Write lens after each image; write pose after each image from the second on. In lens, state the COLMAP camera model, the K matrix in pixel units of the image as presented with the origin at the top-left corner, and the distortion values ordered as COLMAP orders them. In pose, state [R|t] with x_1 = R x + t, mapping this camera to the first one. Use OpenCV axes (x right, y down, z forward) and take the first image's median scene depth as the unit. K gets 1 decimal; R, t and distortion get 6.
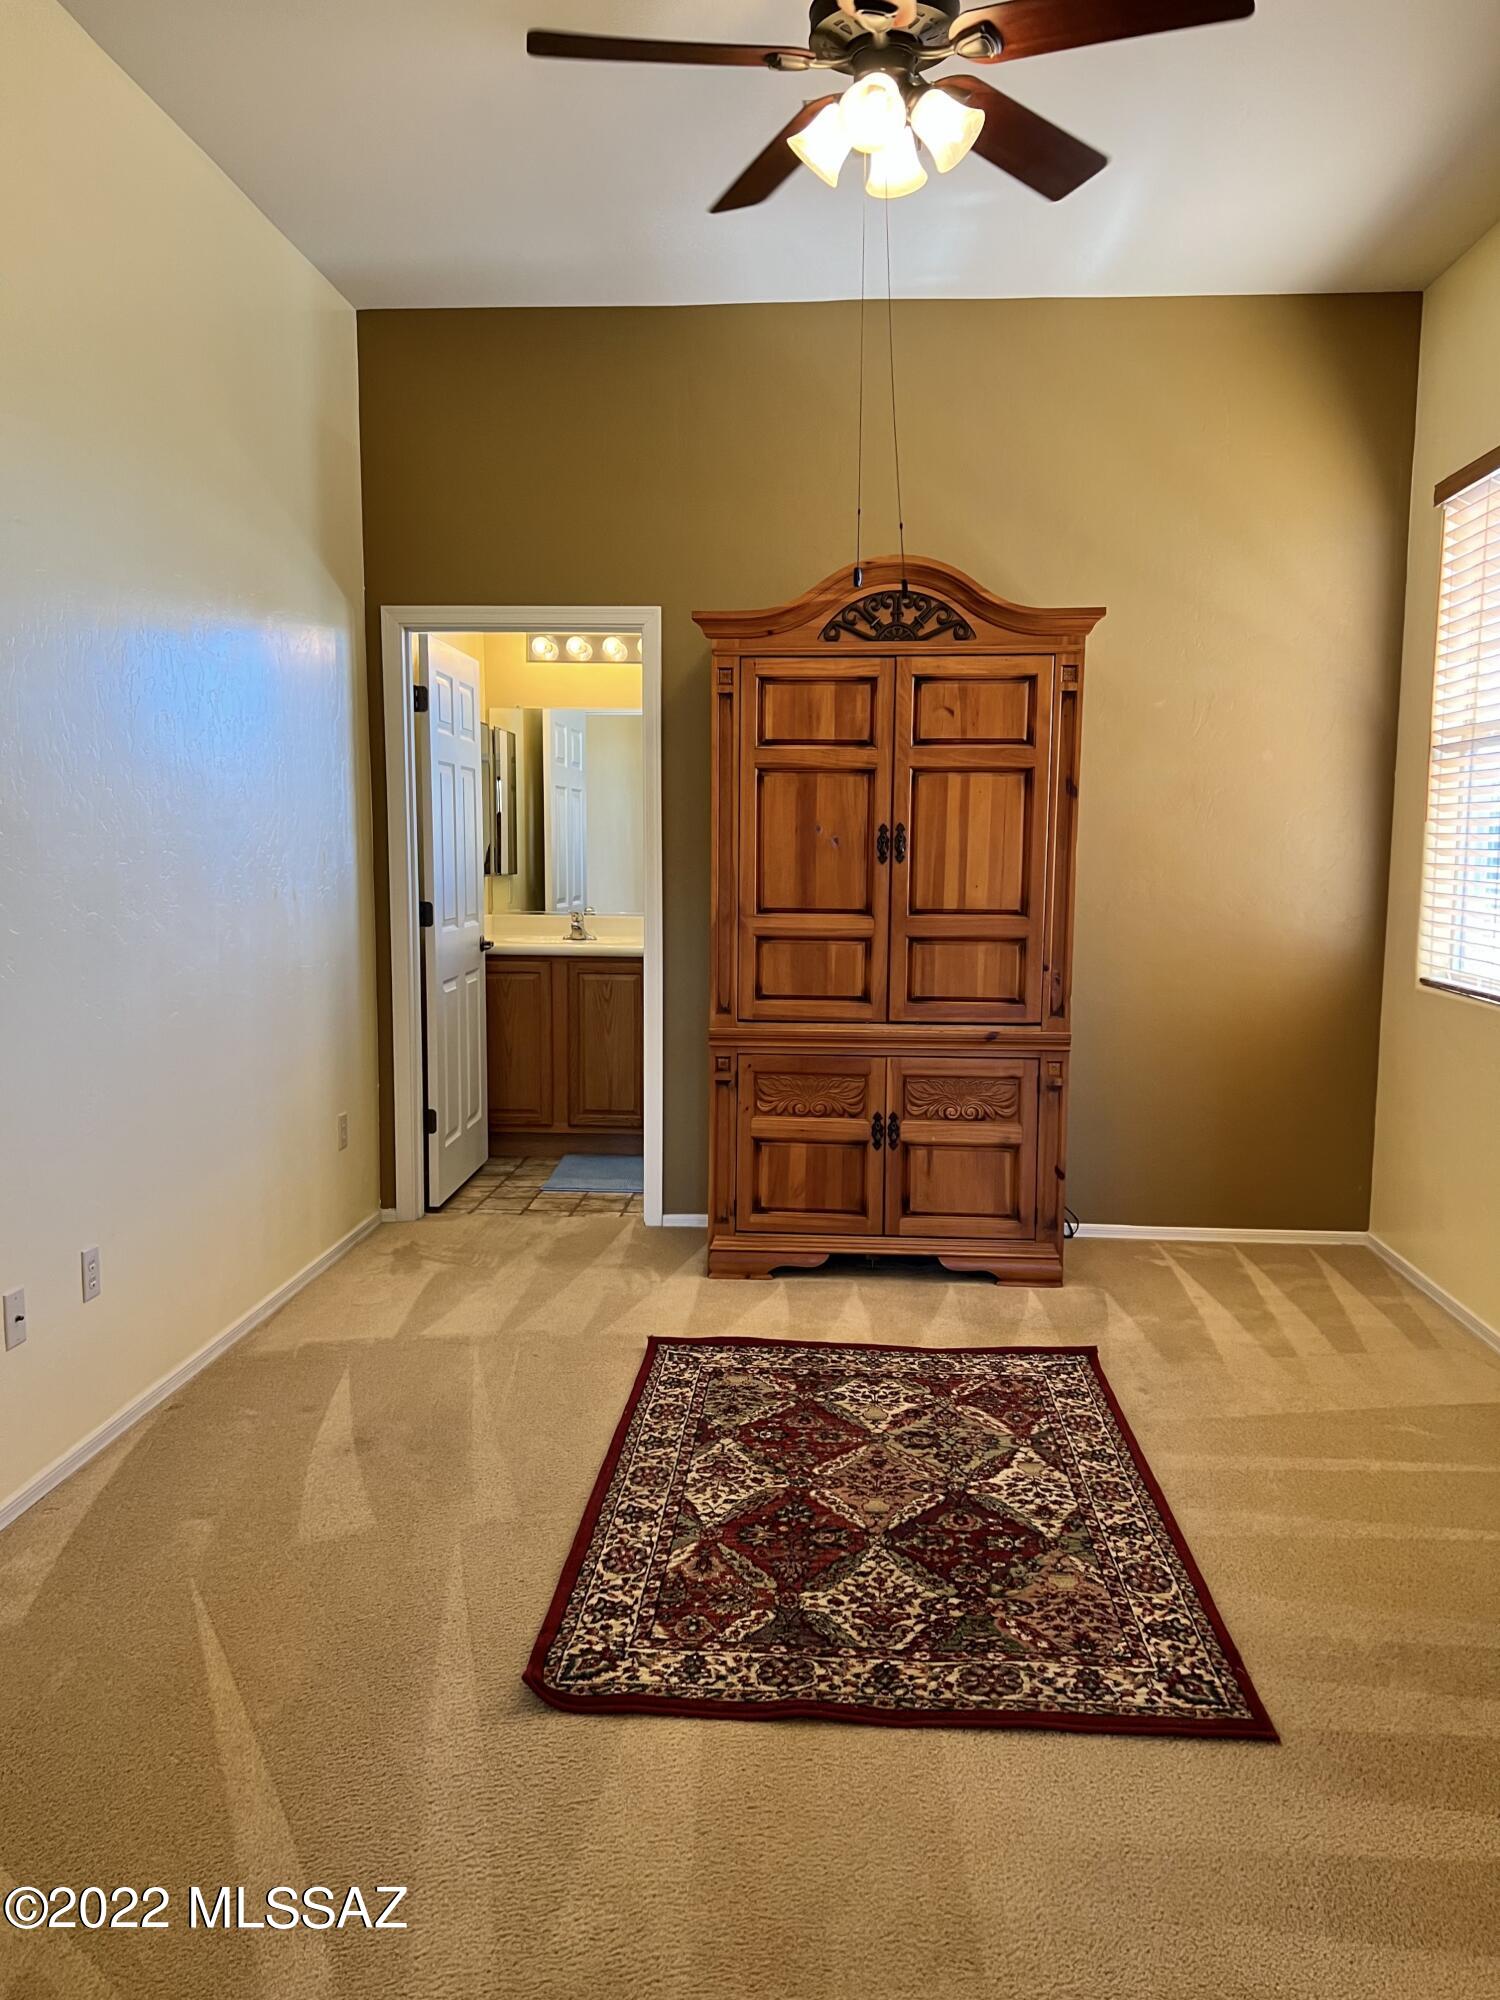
lens RADIAL K [[1575.7, 0, 750.9], [0, 1575.7, 1001.4], [0, 0, 1]] dist [0.091515, -0.106741]
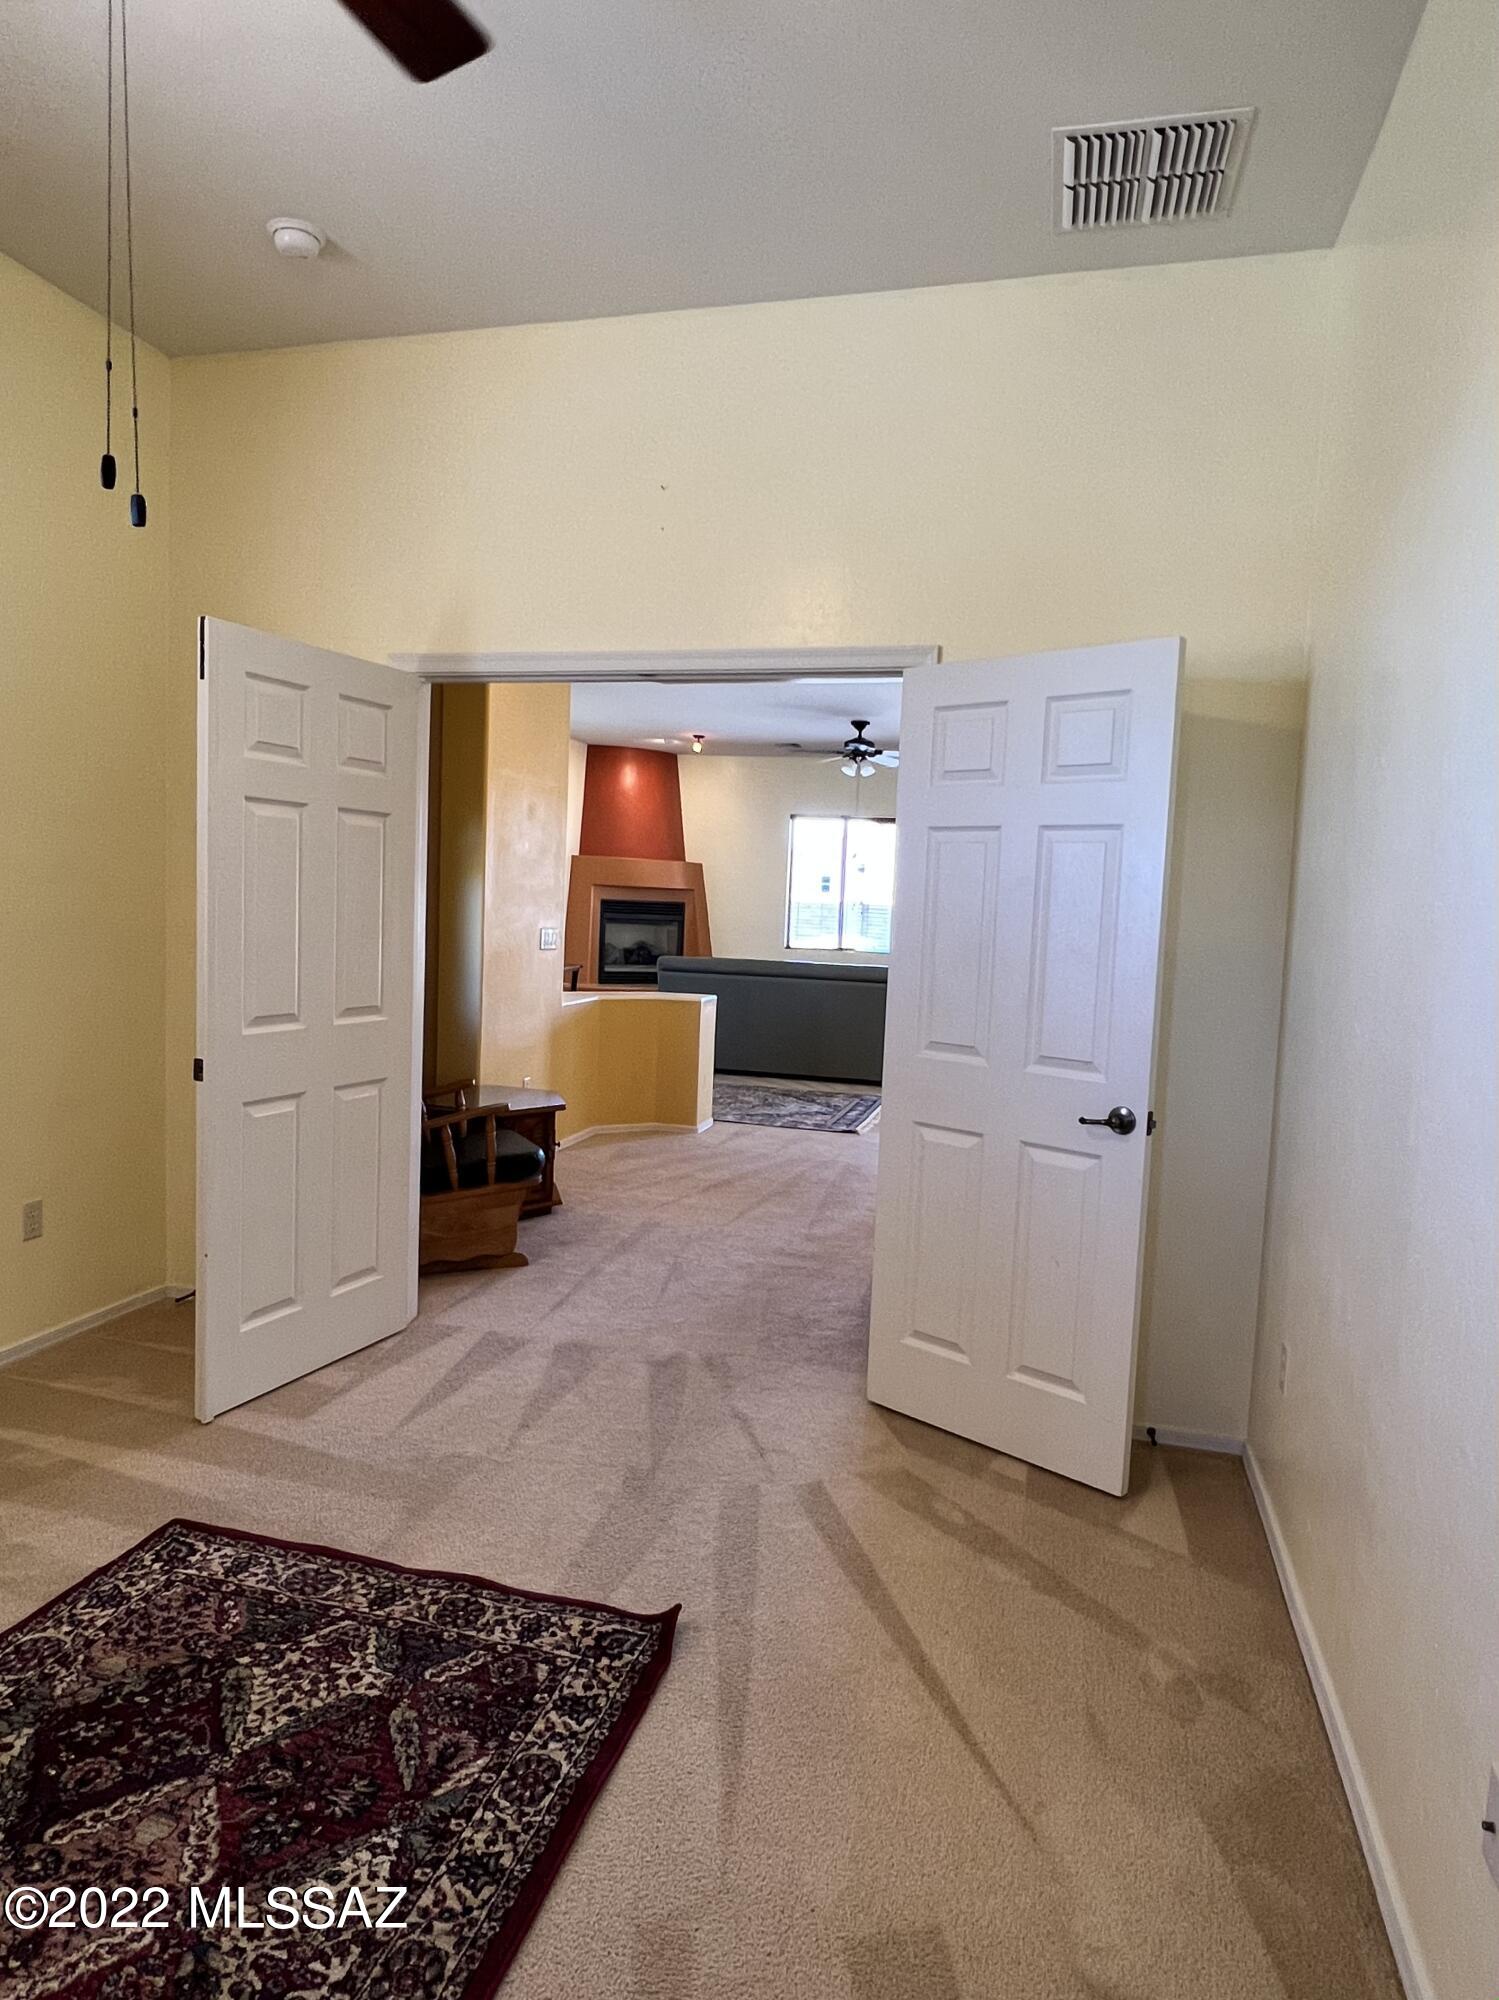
lens RADIAL K [[1113.9, 0, 751.1], [0, 1113.9, 998.6], [0, 0, 1]] dist [0.003365, -0.000007]
pose [[-0.981197, -0.060476, 0.183289, -0.293524], [-0.025114, 0.981574, 0.189427, -0.176366], [-0.191367, 0.181262, -0.964636, 1.567620]]
